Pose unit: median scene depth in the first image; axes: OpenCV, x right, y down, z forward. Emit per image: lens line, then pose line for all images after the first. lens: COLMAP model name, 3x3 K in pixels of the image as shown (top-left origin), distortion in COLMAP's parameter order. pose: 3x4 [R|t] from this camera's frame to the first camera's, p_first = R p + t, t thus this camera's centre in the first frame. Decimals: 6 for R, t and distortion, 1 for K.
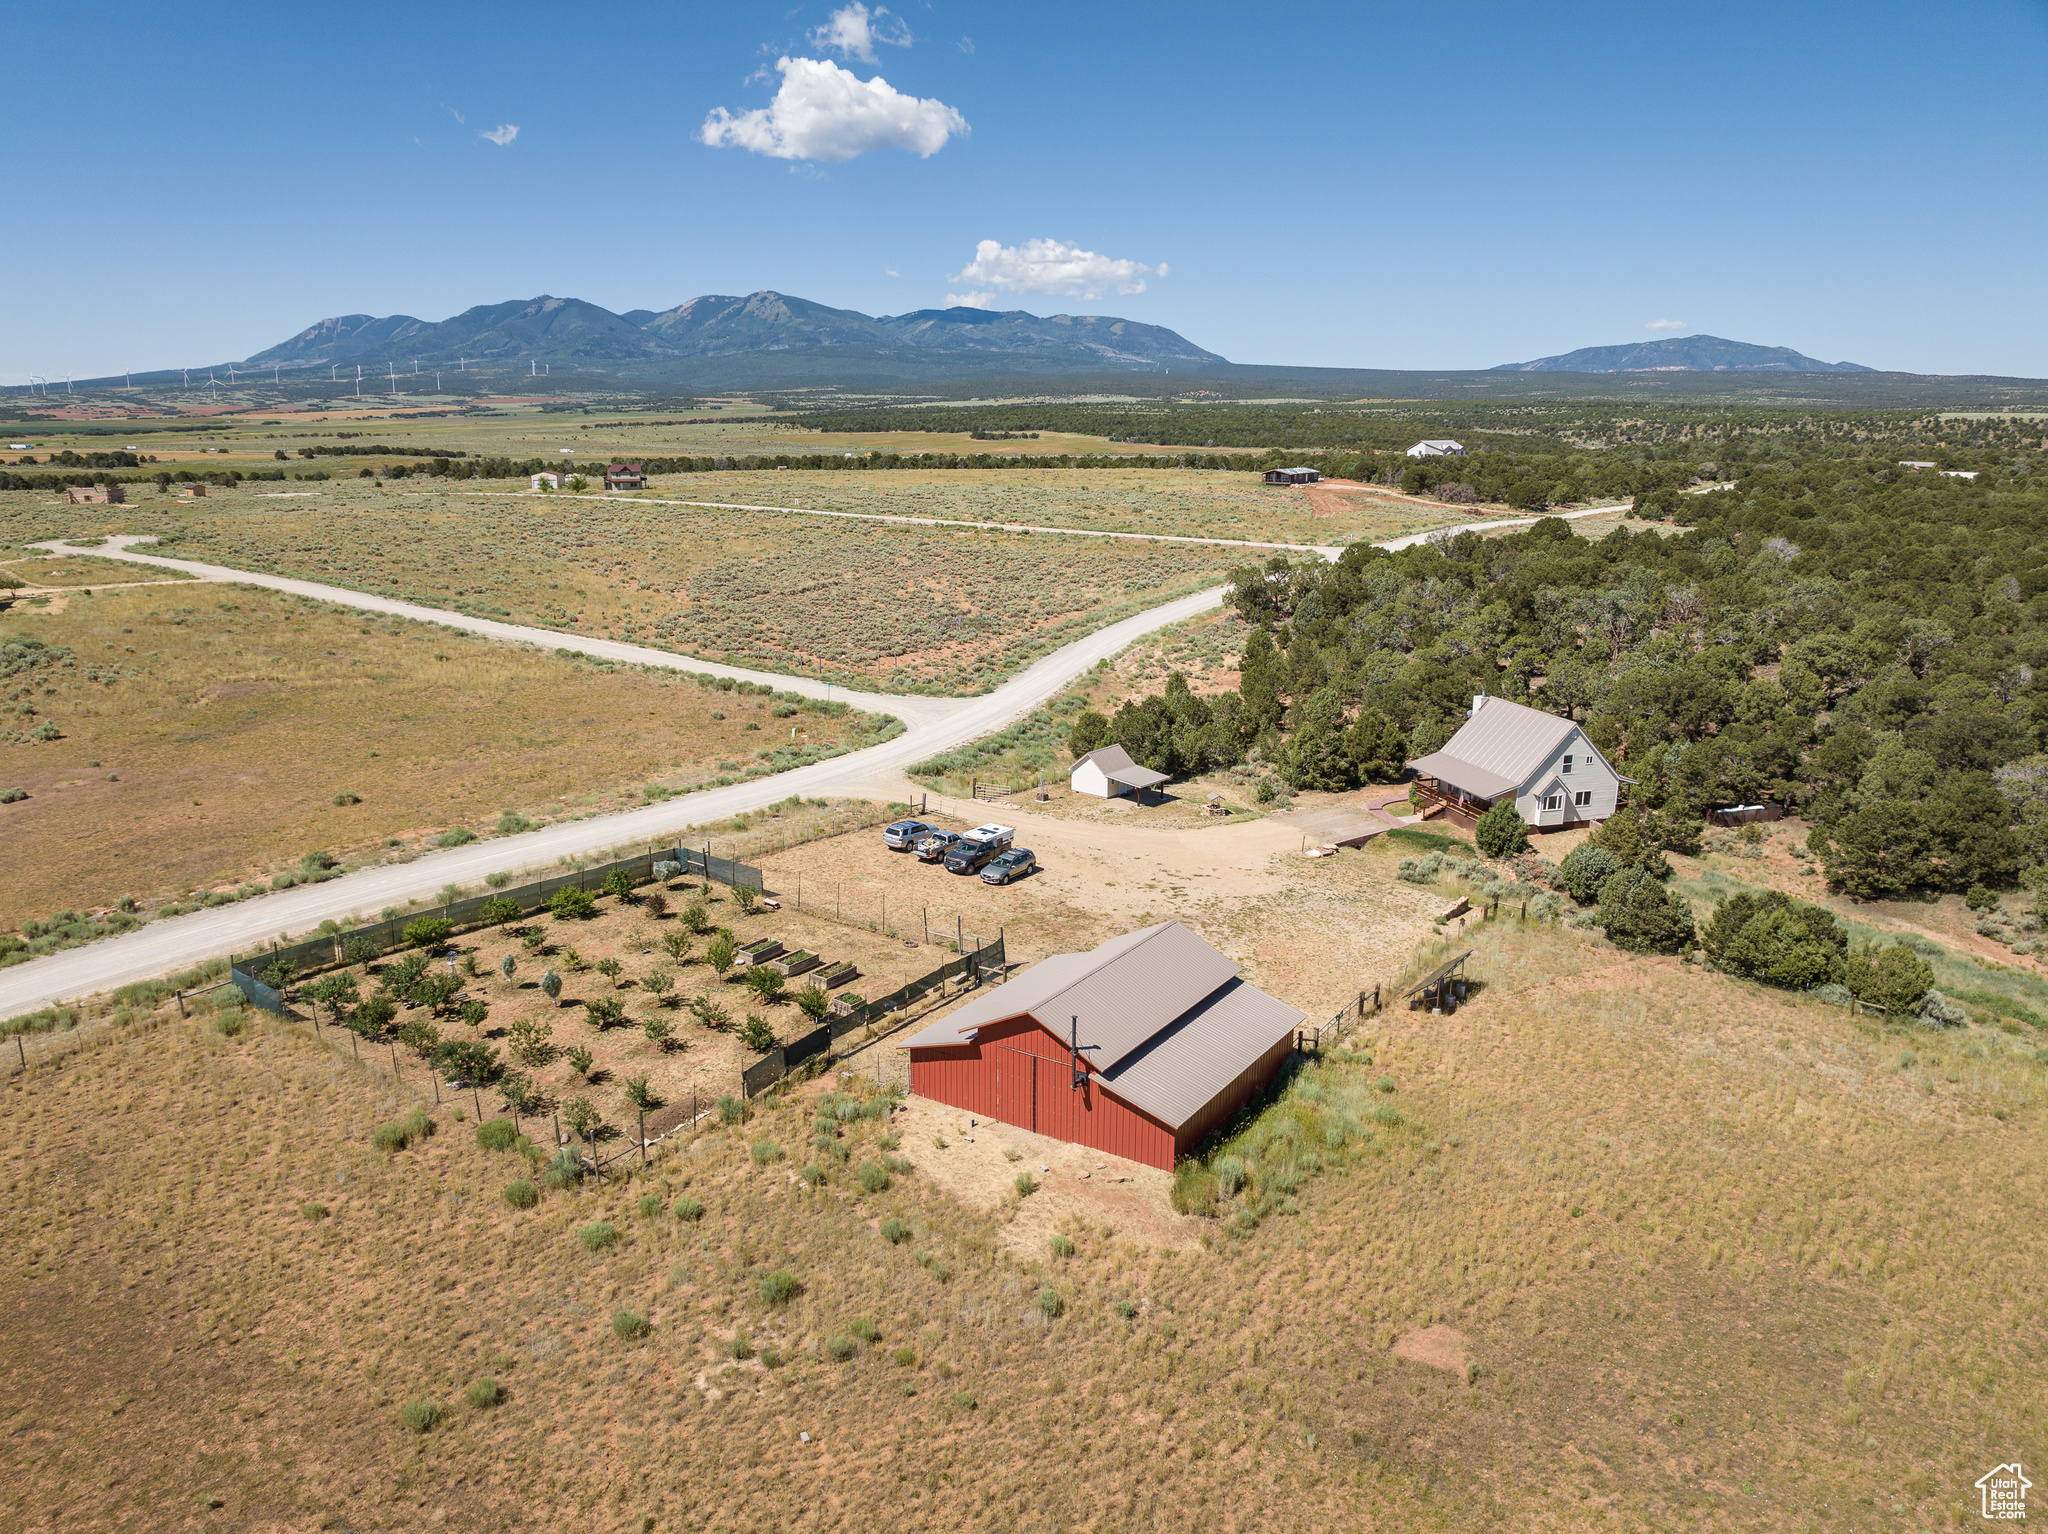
lens RADIAL K [[1430.5, 0, 1024.0], [0, 1430.5, 767.0], [0, 0, 1]] dist [-0.034088, 0.000257]
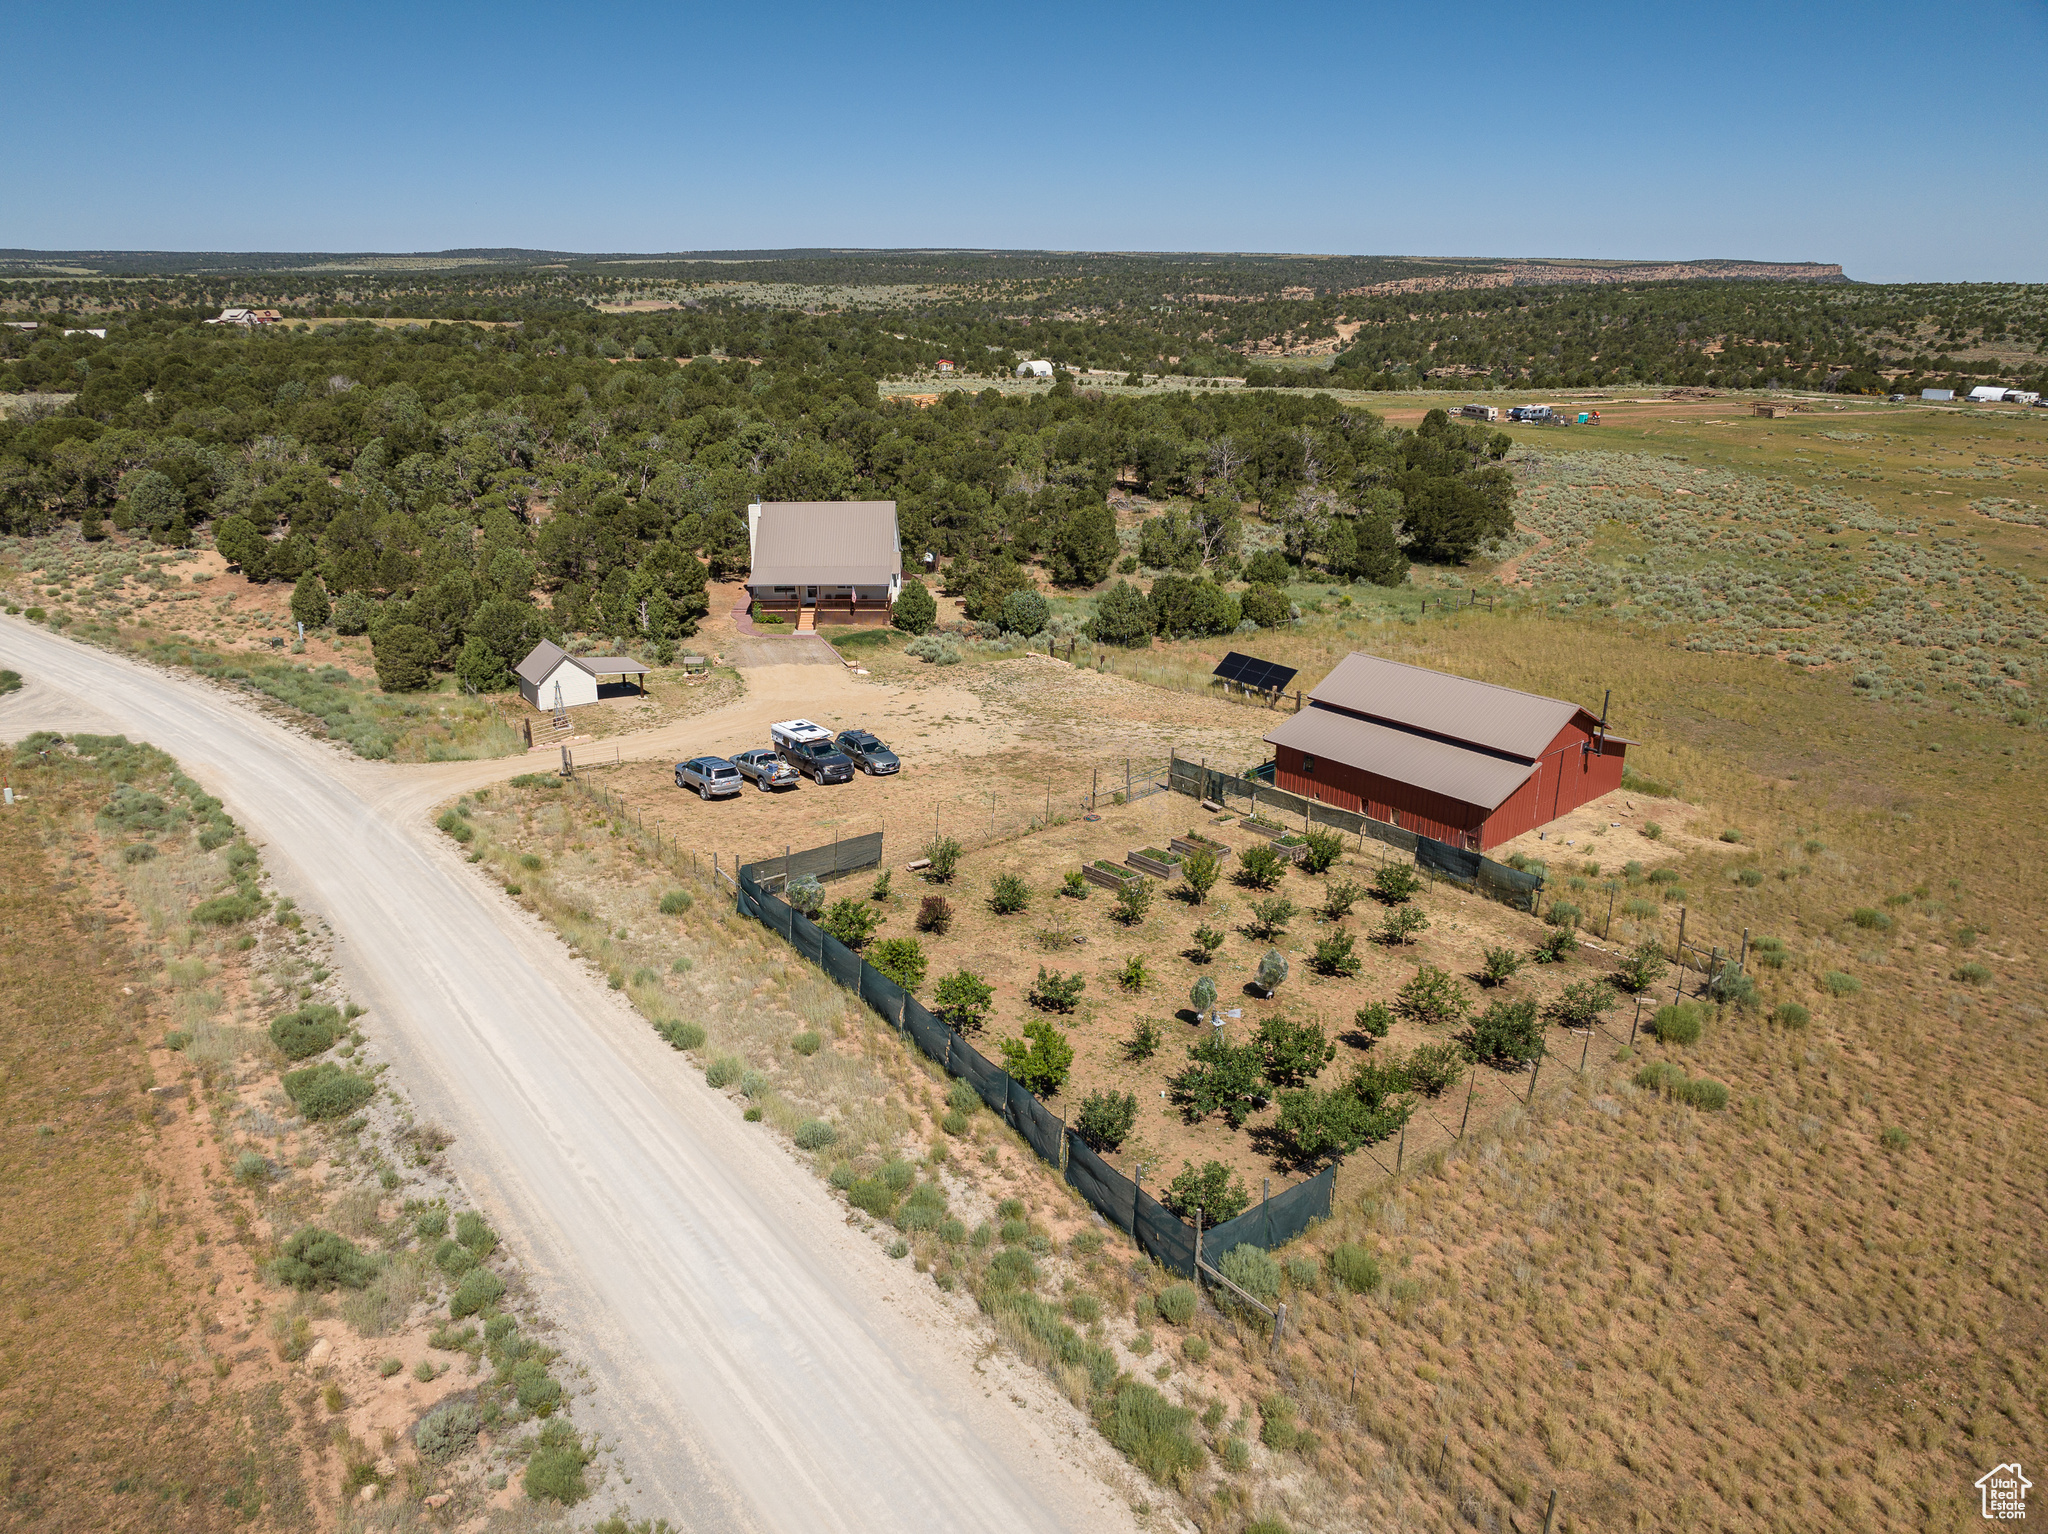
lens RADIAL K [[1430.5, 0, 1024.0], [0, 1430.5, 767.0], [0, 0, 1]] dist [-0.034088, 0.000257]
pose [[0.276774, -0.309888, 0.909597, -0.901338], [0.241291, 0.938659, 0.246369, -0.123928], [-0.930148, 0.151289, 0.334569, 0.827241]]
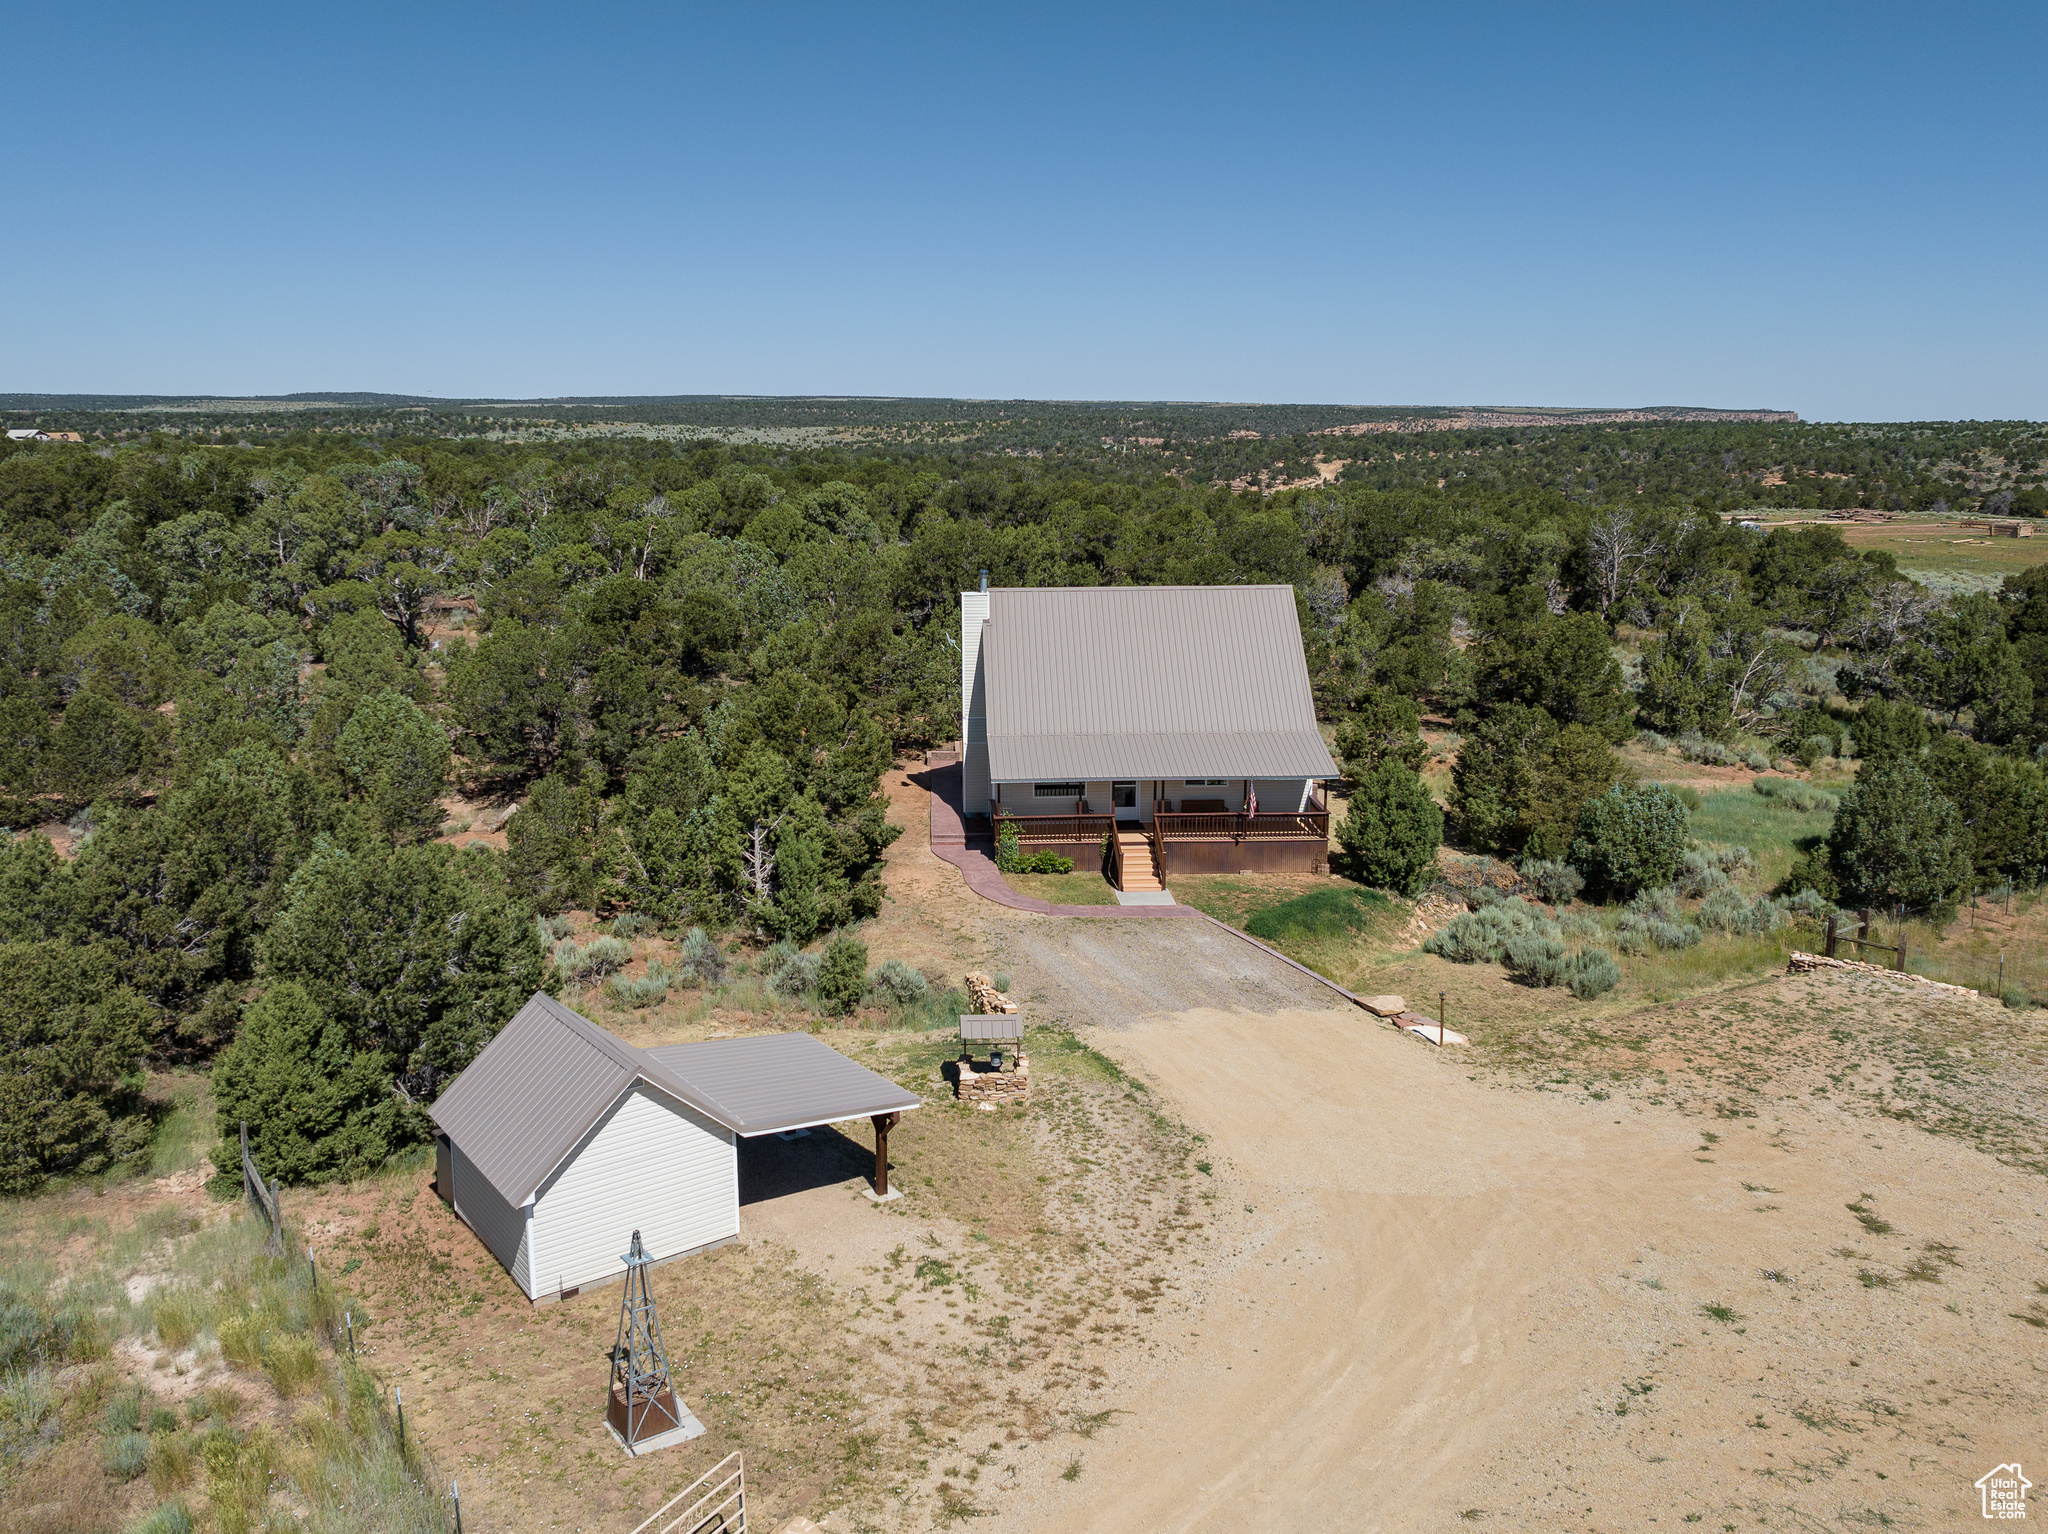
lens RADIAL K [[1594.4, 0, 1015.0], [0, 1594.4, 725.9], [0, 0, 1]] dist [-0.019062, -0.039065]
pose [[0.223978, -0.175232, 0.958712, -0.233035], [0.243243, 0.962623, 0.119119, -0.104886], [-0.943751, 0.206520, 0.258230, 1.354701]]
